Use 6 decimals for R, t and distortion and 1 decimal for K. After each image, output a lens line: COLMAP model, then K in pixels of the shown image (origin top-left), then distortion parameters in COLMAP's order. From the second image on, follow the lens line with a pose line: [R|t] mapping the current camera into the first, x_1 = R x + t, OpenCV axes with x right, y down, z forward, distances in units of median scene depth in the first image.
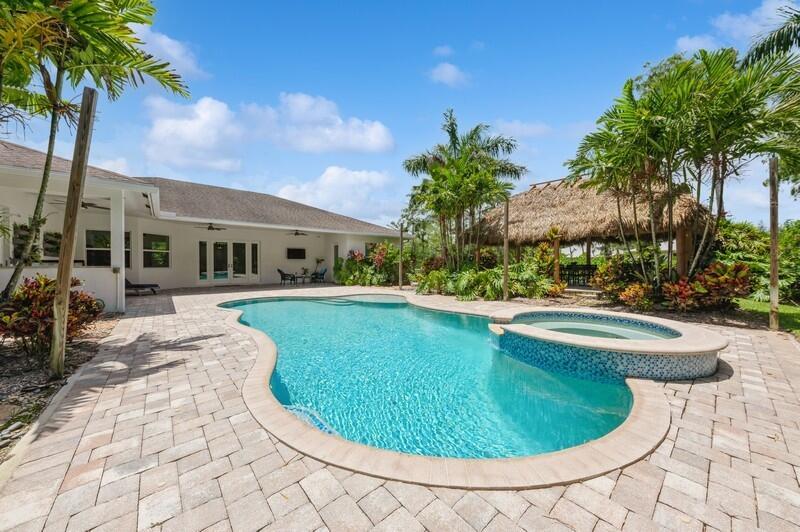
lens RADIAL K [[277.2, 0, 400.0], [0, 277.2, 266.0], [0, 0, 1]] dist [-0.000926, -0.000131]
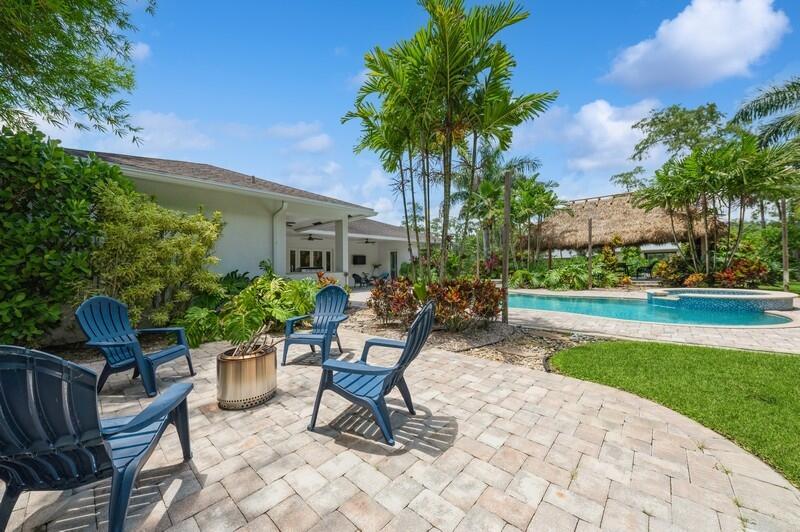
lens RADIAL K [[277.2, 0, 400.0], [0, 277.2, 266.0], [0, 0, 1]] dist [-0.000926, -0.000131]
pose [[0.994371, -0.023618, 0.103284, -0.675646], [0.025100, 0.999599, -0.013071, 0.001484], [-0.102934, 0.015590, 0.994566, -0.266040]]
